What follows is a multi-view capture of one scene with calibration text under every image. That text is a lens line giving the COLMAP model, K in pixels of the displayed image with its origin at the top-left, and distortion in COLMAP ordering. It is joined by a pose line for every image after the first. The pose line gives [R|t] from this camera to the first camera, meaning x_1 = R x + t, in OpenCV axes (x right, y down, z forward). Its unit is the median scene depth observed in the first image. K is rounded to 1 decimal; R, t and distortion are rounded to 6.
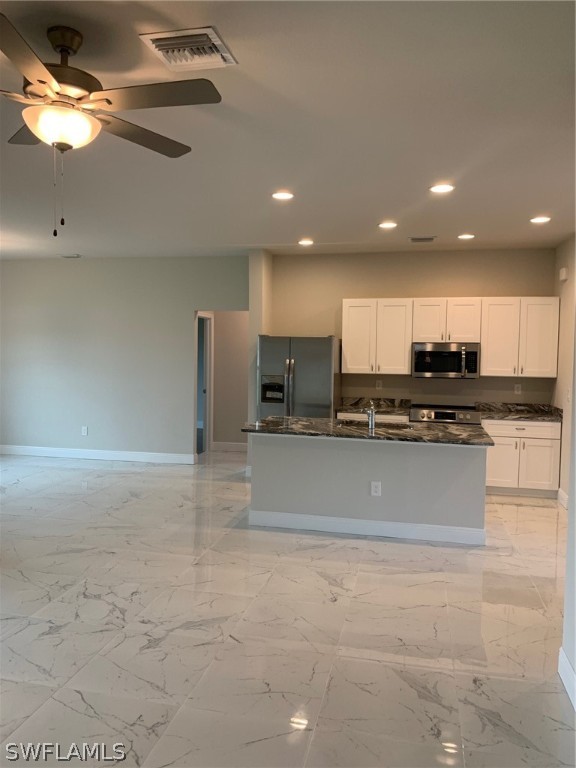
lens RADIAL K [[589.2, 0, 287.5], [0, 589.2, 382.3], [0, 0, 1]] dist [0.048844, -0.065688]
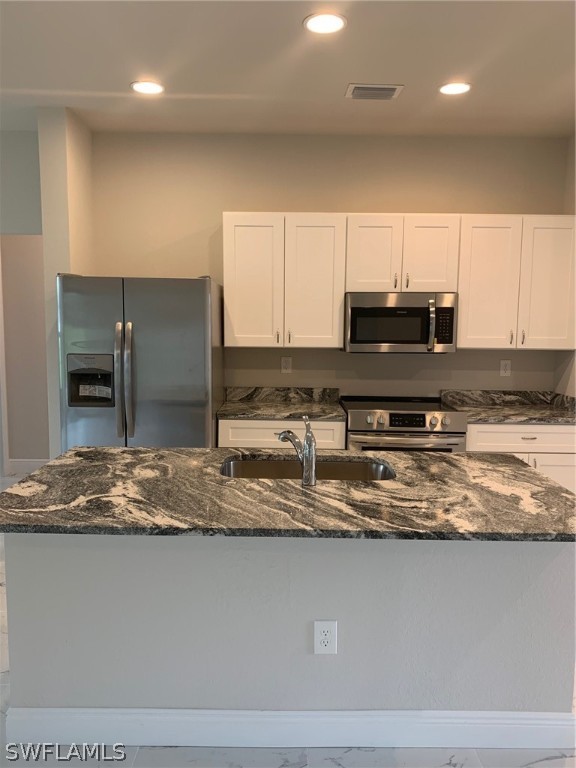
lens RADIAL K [[589.2, 0, 289.2], [0, 589.2, 379.5], [0, 0, 1]] dist [0.048844, -0.065688]
pose [[0.975043, -0.027272, 0.220336, 0.057808], [0.014475, 0.998124, 0.059486, -0.034860], [-0.221545, -0.054812, 0.973608, 0.907000]]
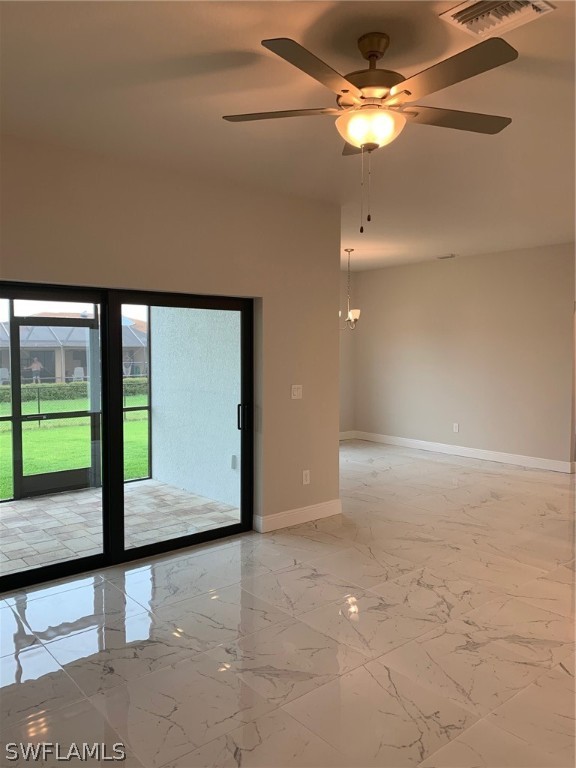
lens RADIAL K [[589.2, 0, 286.7], [0, 589.2, 381.0], [0, 0, 1]] dist [0.048844, -0.065688]
pose [[0.792510, 0.015747, -0.609656, 0.107087], [-0.018741, 0.999823, 0.001462, 0.014894], [0.609571, 0.010267, 0.792665, 0.050796]]
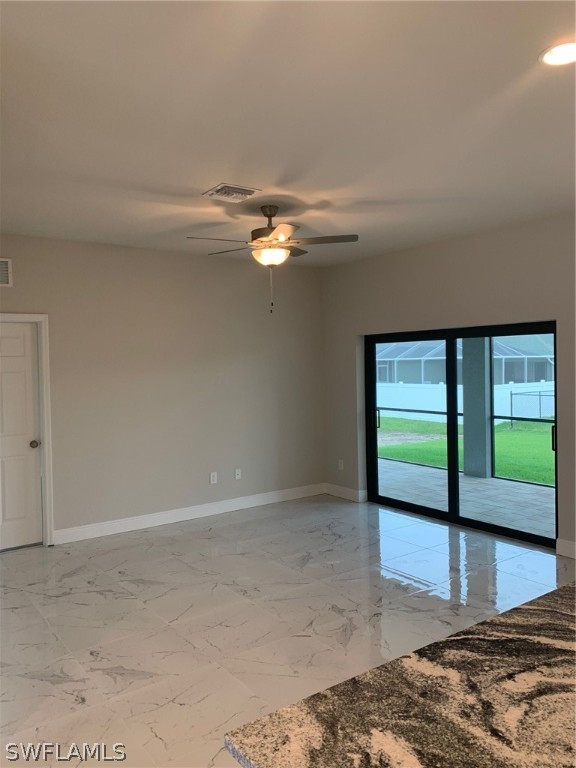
lens RADIAL K [[589.2, 0, 292.0], [0, 589.2, 375.9], [0, 0, 1]] dist [0.048844, -0.065688]
pose [[-0.658824, 0.009002, -0.752244, 0.696384], [-0.035178, 0.998466, 0.042758, -0.084649], [0.751474, 0.054632, -0.657496, 1.582342]]
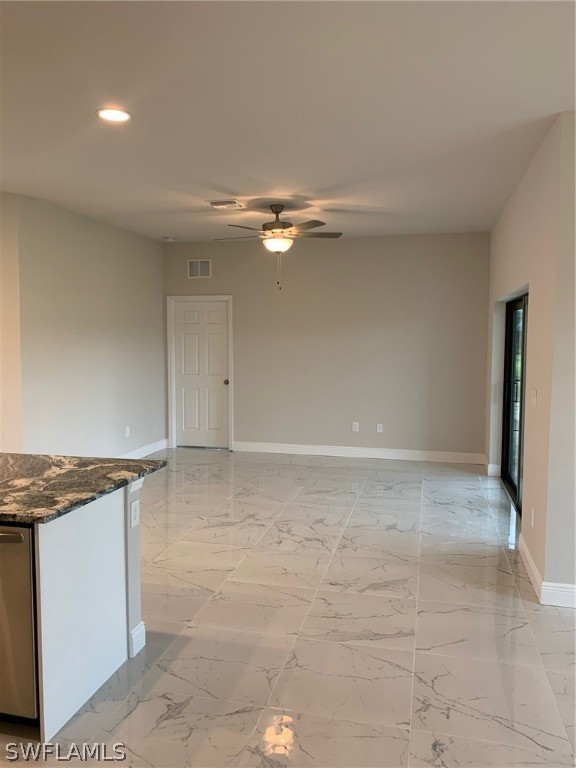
lens RADIAL K [[589.2, 0, 290.5], [0, 589.2, 380.9], [0, 0, 1]] dist [0.048844, -0.065688]
pose [[-0.999693, -0.022612, 0.010163, -0.316065], [-0.021094, 0.991231, 0.130444, -0.128986], [-0.013023, 0.130189, -0.991404, 2.363794]]
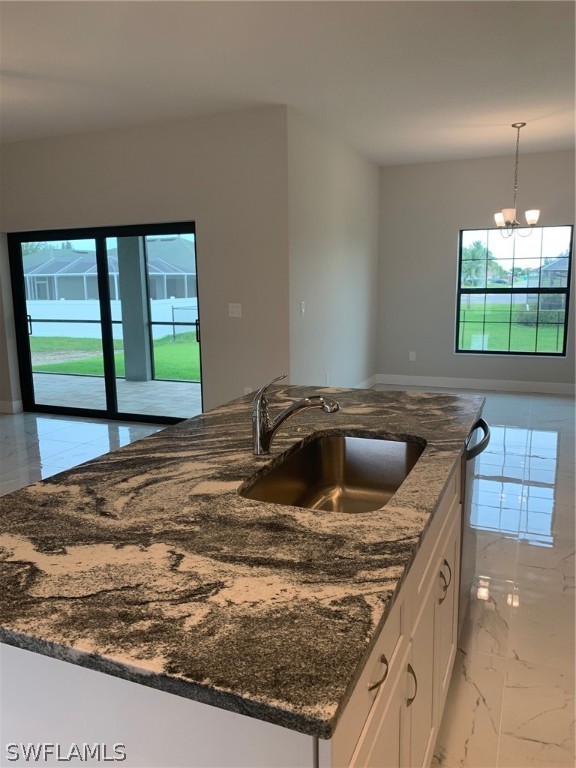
lens RADIAL K [[589.2, 0, 282.5], [0, 589.2, 379.2], [0, 0, 1]] dist [0.048844, -0.065688]
pose [[-0.186121, 0.151144, -0.970832, 0.720009], [-0.042097, 0.985963, 0.161570, -0.031086], [0.981625, 0.070941, -0.177146, 1.640516]]
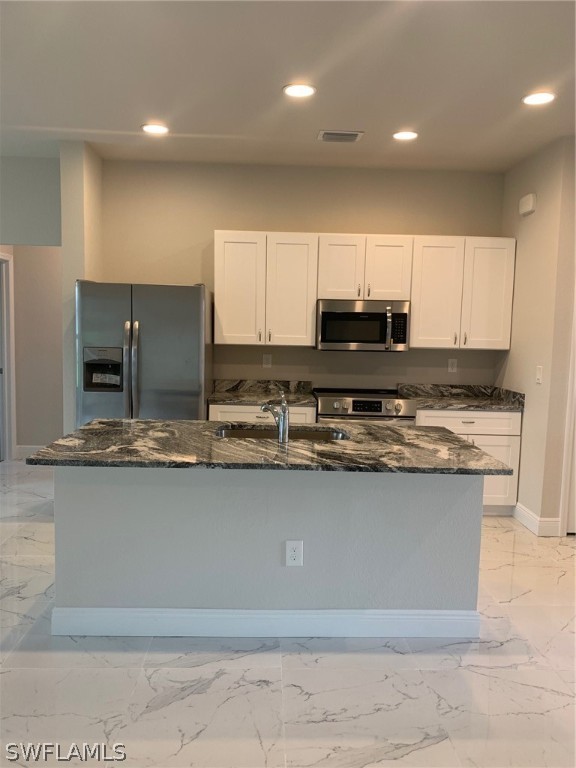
lens RADIAL K [[589.2, 0, 289.6], [0, 589.2, 377.9], [0, 0, 1]] dist [0.048844, -0.065688]
pose [[0.967020, -0.014238, 0.254301, 0.010943], [0.003862, 0.999141, 0.041253, -0.008982], [-0.254670, -0.038910, 0.966245, 0.700495]]
